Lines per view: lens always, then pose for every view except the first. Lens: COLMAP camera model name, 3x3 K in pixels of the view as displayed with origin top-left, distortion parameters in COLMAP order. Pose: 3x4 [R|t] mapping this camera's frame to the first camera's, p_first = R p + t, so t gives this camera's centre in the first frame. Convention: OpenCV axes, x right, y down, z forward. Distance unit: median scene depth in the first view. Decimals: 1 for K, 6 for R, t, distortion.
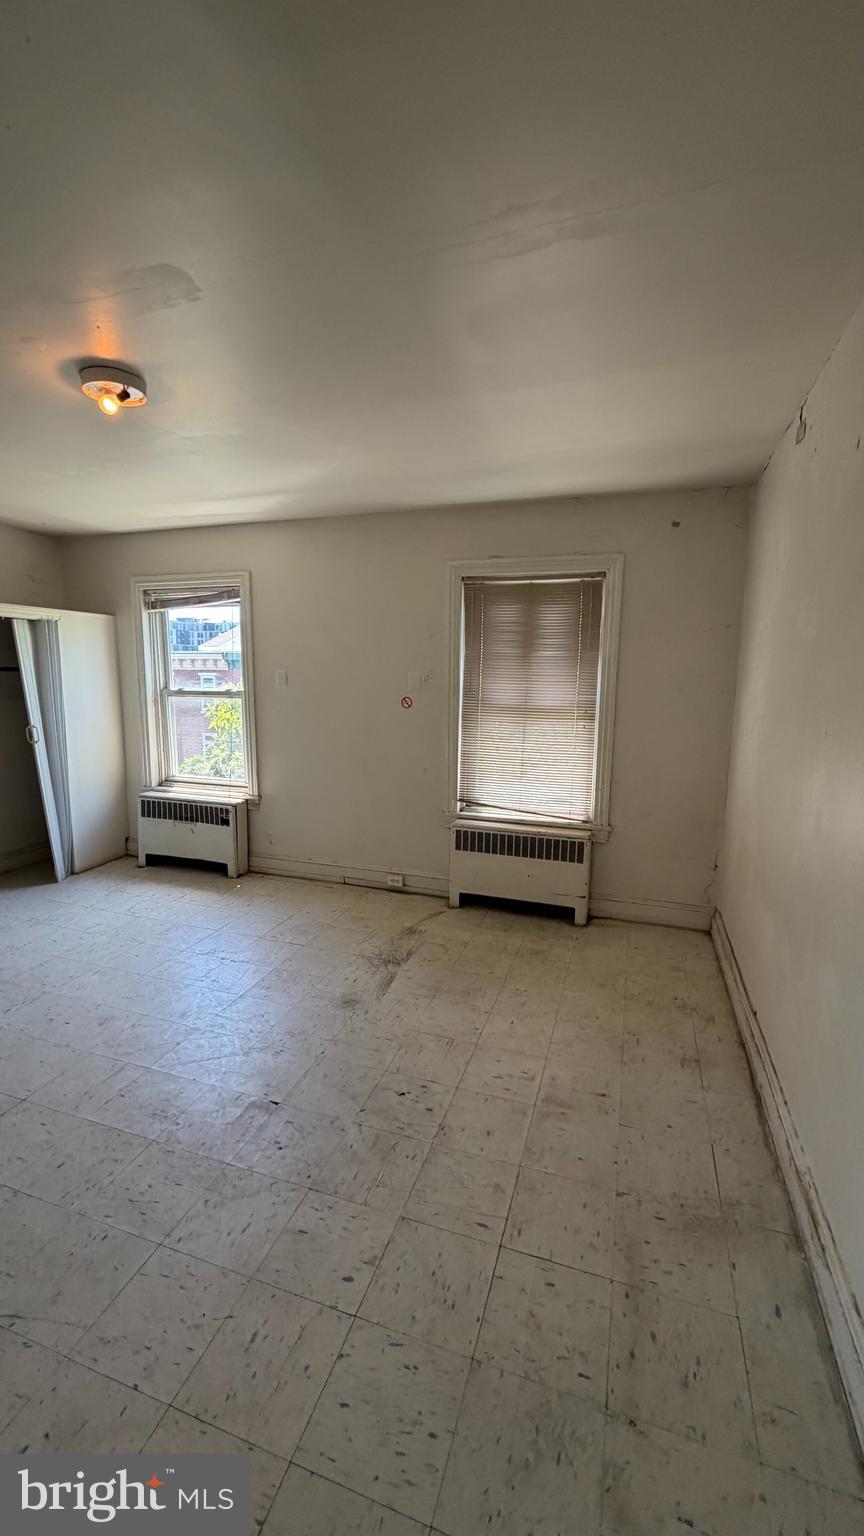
lens RADIAL K [[612.4, 0, 430.2], [0, 612.4, 763.3], [0, 0, 1]] dist [0.002004, -0.000106]
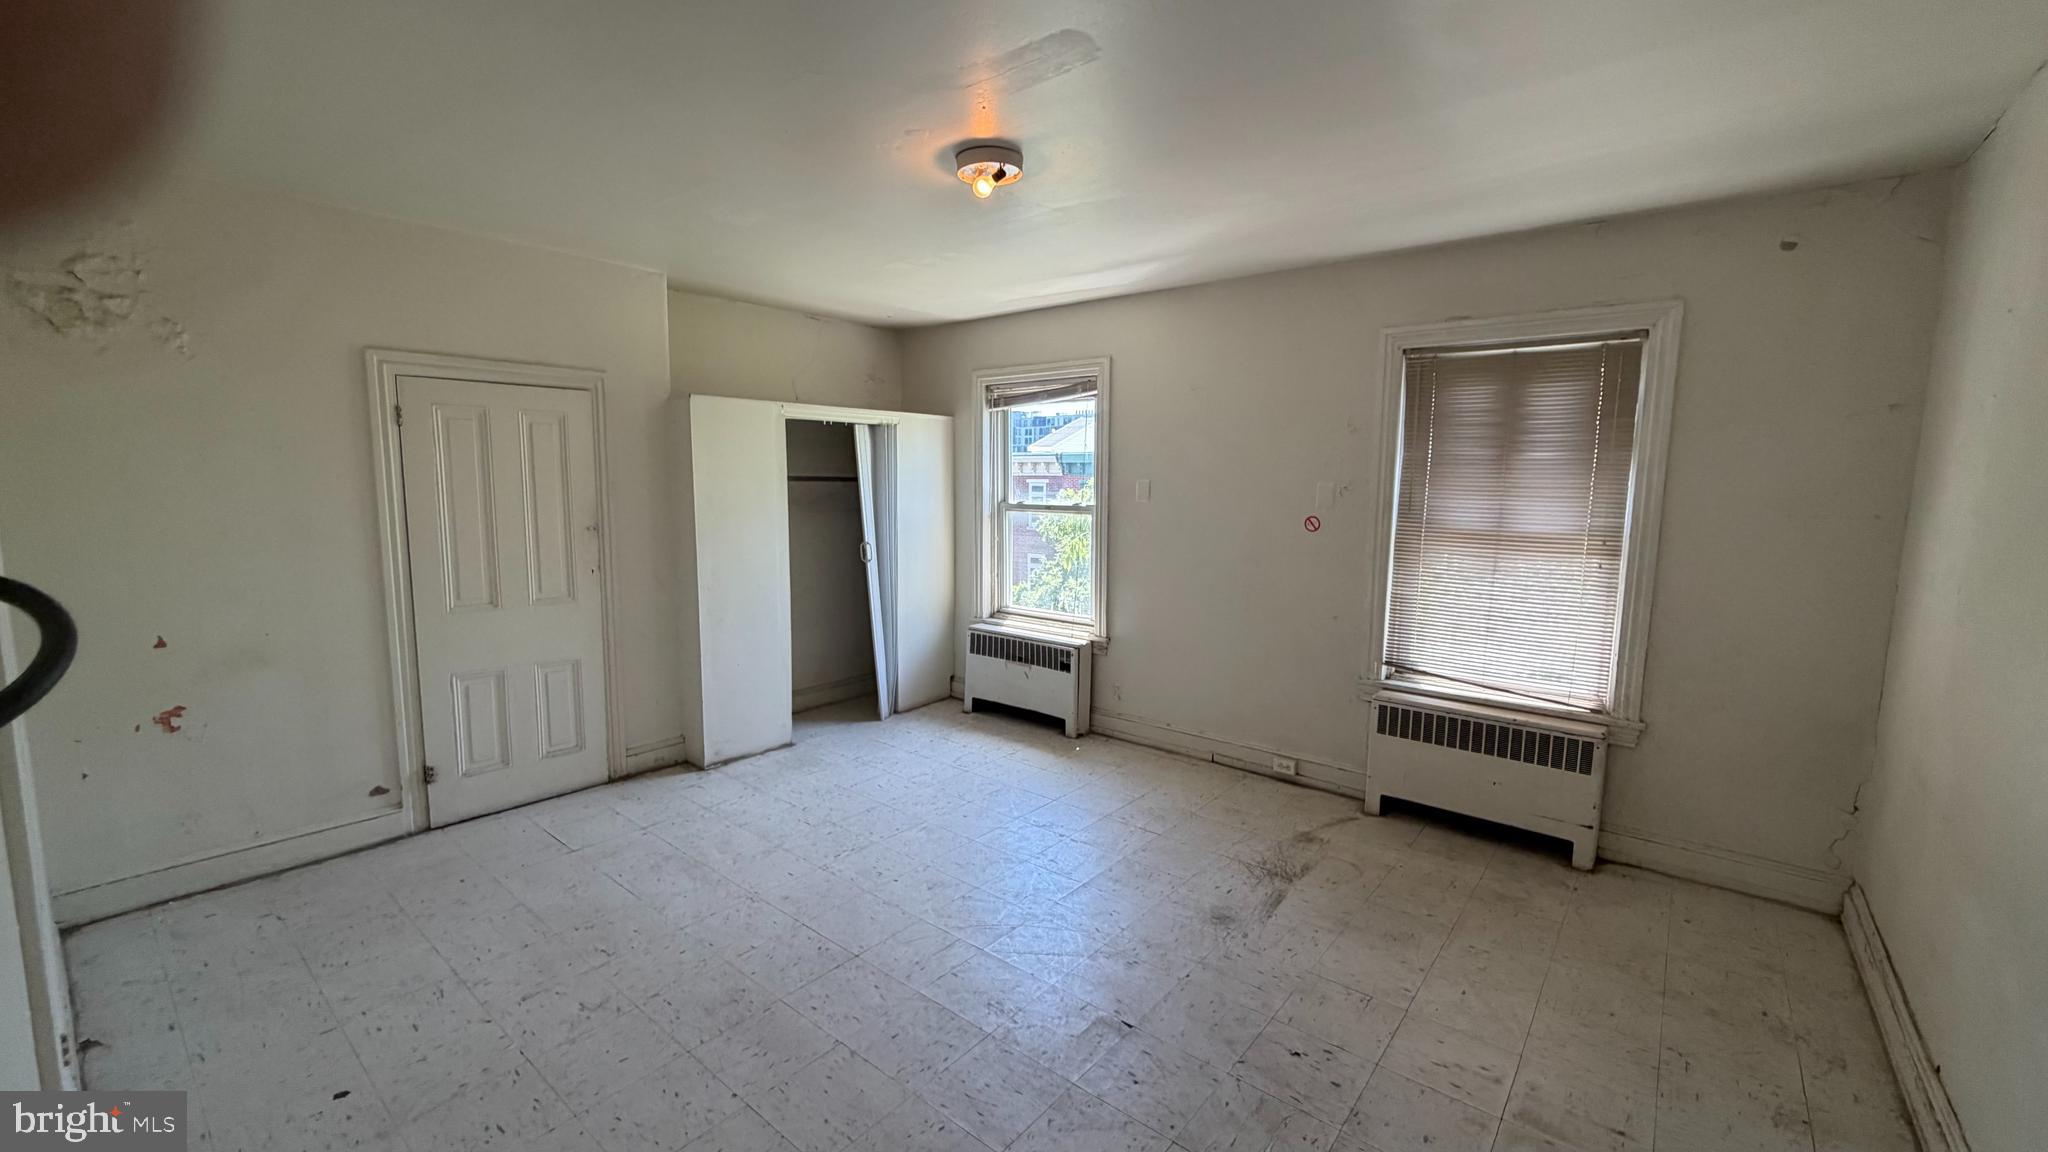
lens RADIAL K [[816.6, 0, 1016.0], [0, 816.6, 574.9], [0, 0, 1]] dist [0.002004, -0.000106]
pose [[0.933089, 0.040010, -0.357414, -0.020410], [-0.050238, 0.998549, -0.019373, -0.001788], [0.356120, 0.036032, 0.933745, -0.041205]]
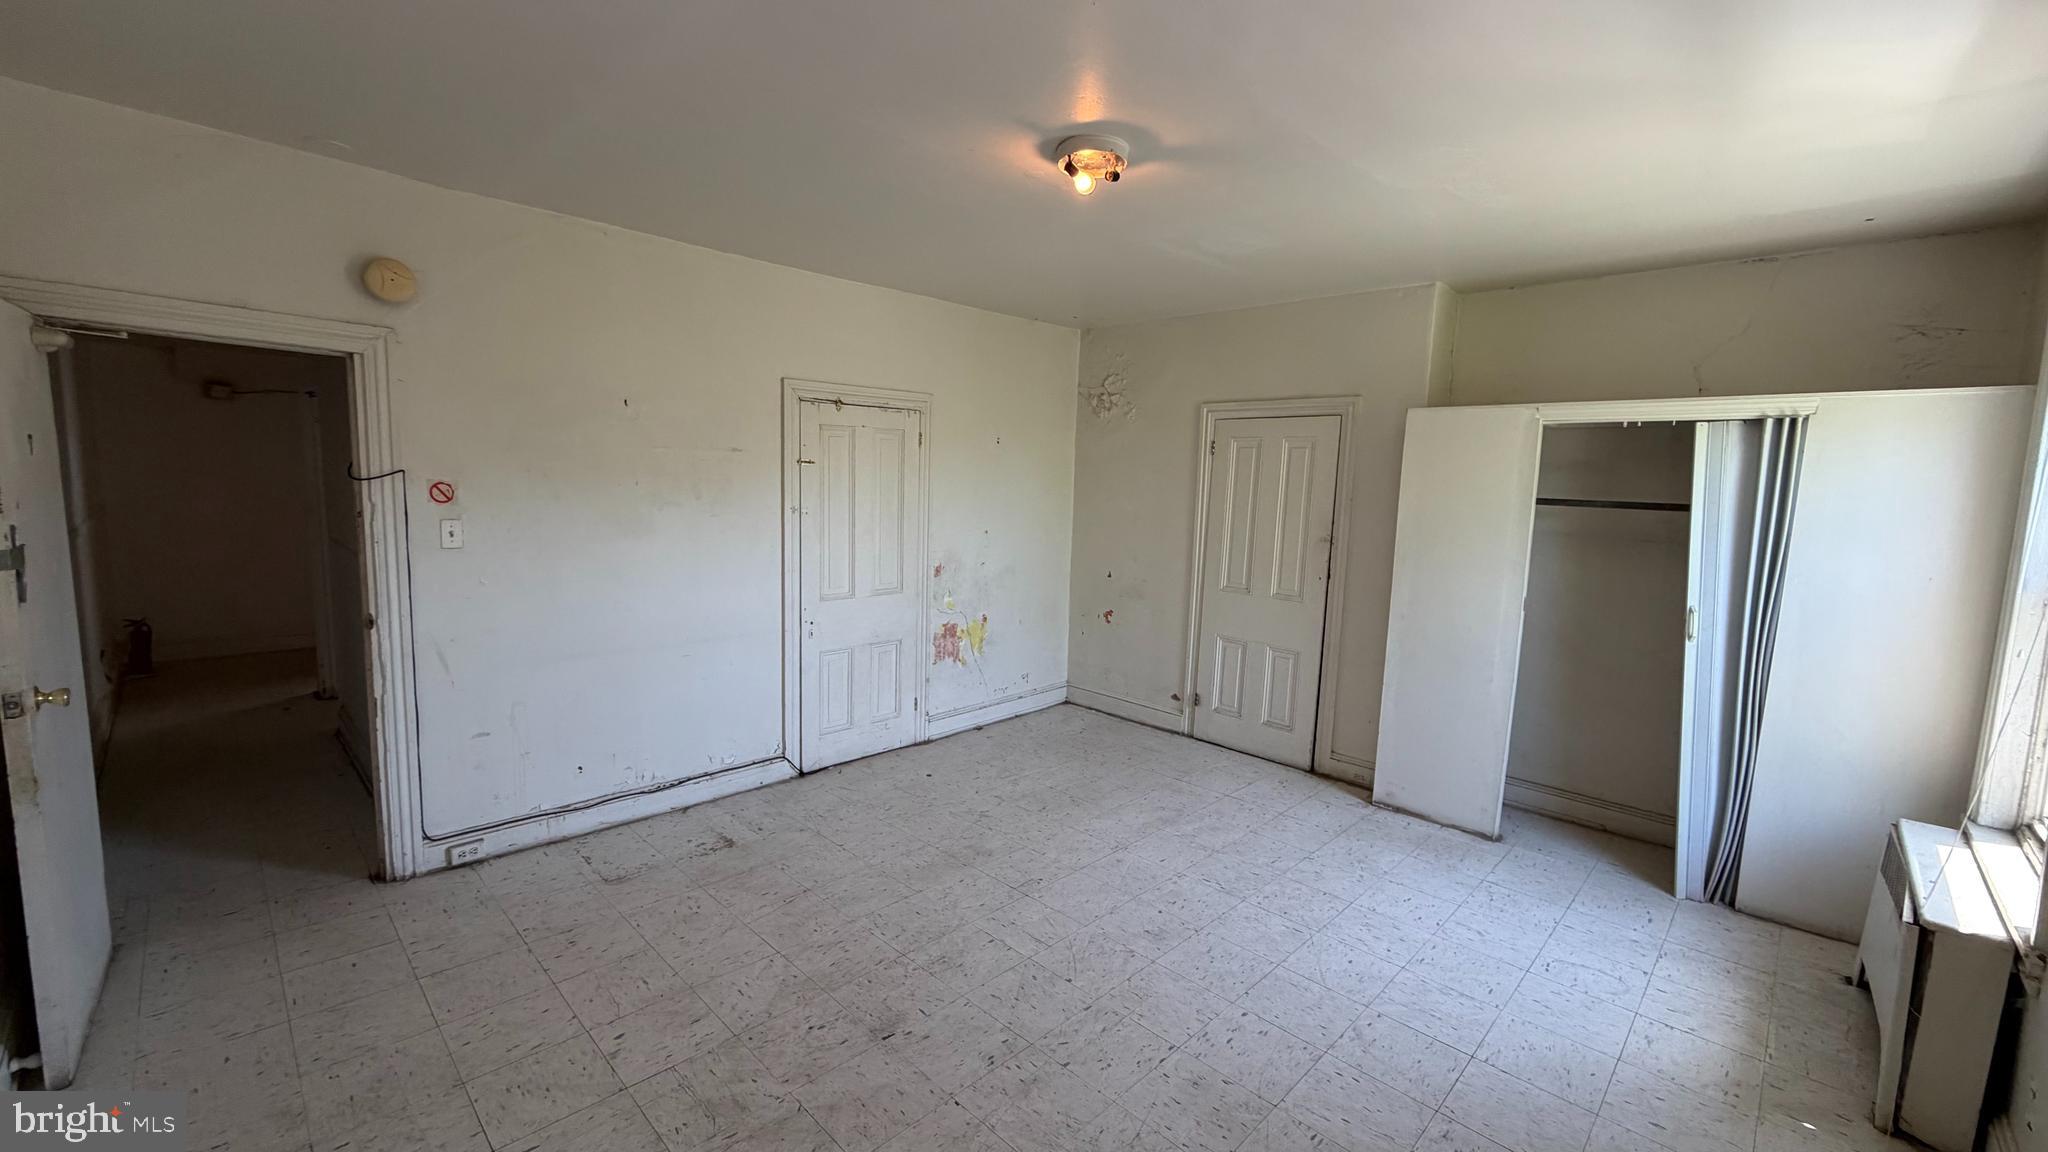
lens RADIAL K [[816.0, 0, 1018.1], [0, 816.0, 574.9], [0, 0, 1]] dist [-0.001351, 0.000696]
pose [[-0.436796, 0.079170, -0.896070, 0.346859], [-0.166767, 0.971726, 0.167146, -0.134977], [0.883967, 0.222443, -0.411243, 0.901334]]
